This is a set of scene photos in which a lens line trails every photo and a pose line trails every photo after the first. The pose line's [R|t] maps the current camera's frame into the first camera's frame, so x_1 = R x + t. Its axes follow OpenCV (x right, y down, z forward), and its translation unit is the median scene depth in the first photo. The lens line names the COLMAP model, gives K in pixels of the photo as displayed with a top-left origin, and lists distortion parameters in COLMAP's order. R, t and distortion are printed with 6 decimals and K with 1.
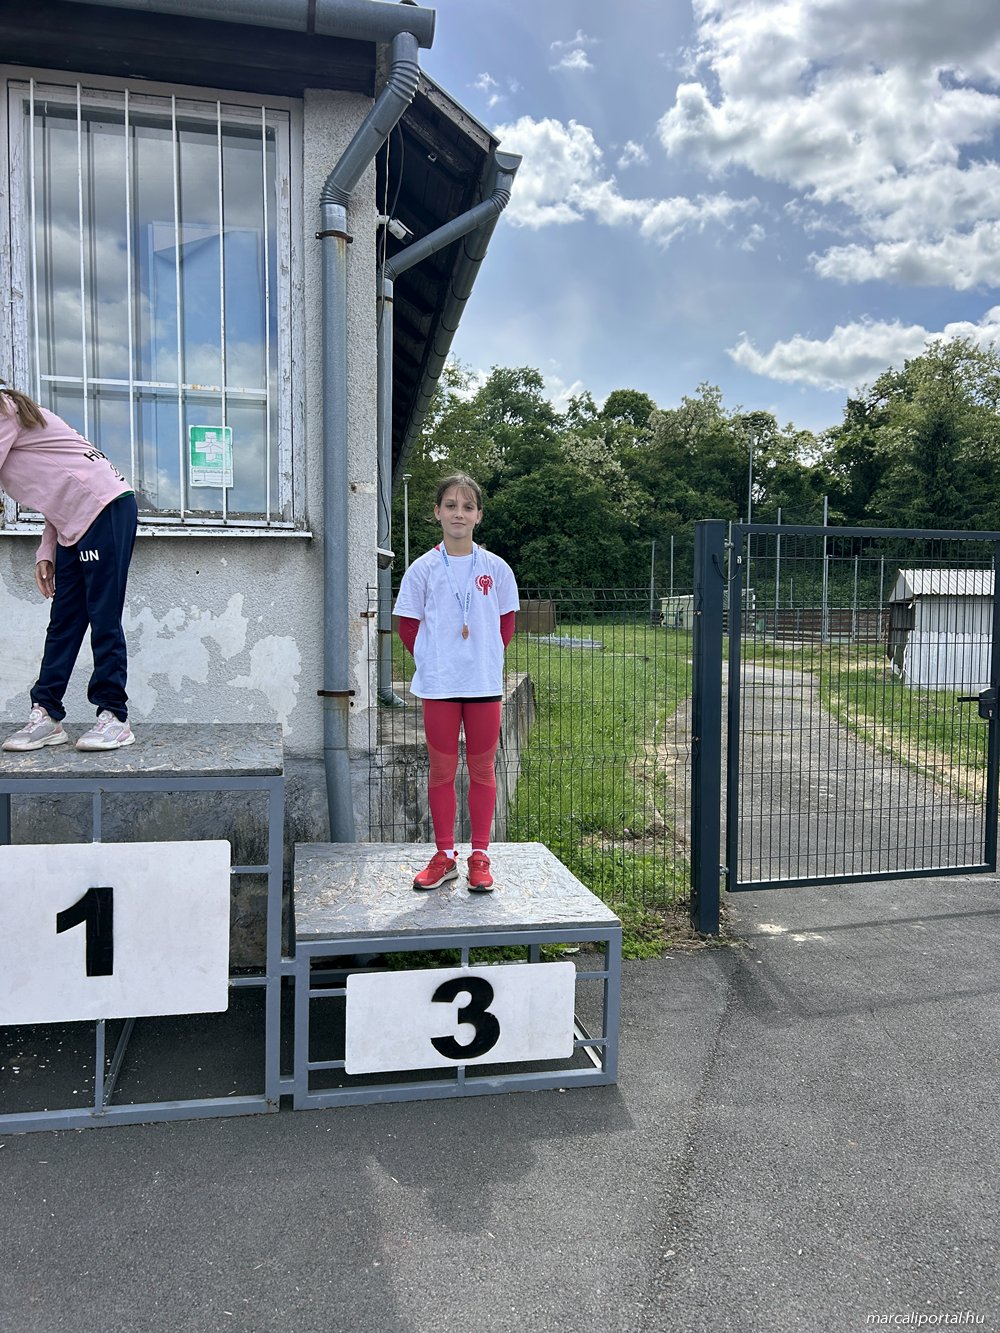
lens RADIAL K [[1005.8, 0, 489.8], [0, 1005.8, 672.8], [0, 0, 1]] dist [0.048878, -0.056103]
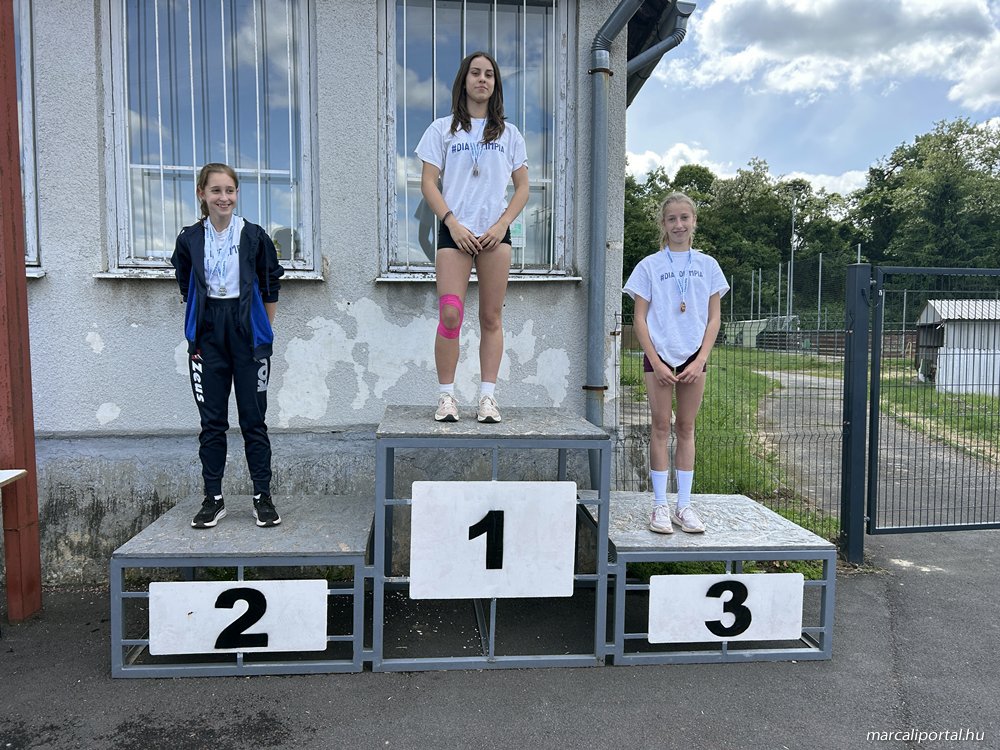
lens RADIAL K [[754.5, 0, 502.2], [0, 754.5, 380.2], [0, 0, 1]] dist [0.048878, -0.056103]
pose [[0.994831, 0.003906, -0.101467, -0.179954], [-0.003913, 0.999992, 0.000130, 0.009869], [0.101467, 0.000268, 0.994839, -0.092761]]
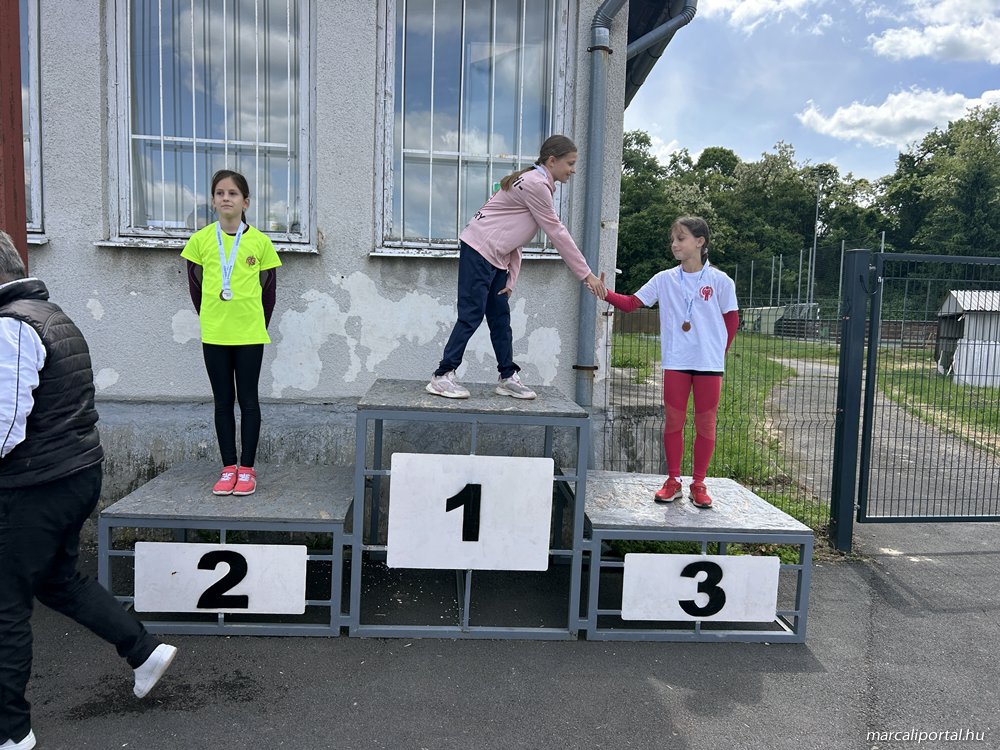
lens RADIAL K [[754.5, 0, 492.4], [0, 754.5, 377.4], [0, 0, 1]] dist [0.048878, -0.056103]
pose [[0.990249, 0.034444, -0.134982, -0.141959], [-0.031659, 0.999240, 0.022723, 0.014235], [0.135662, -0.018228, 0.990588, -0.096743]]
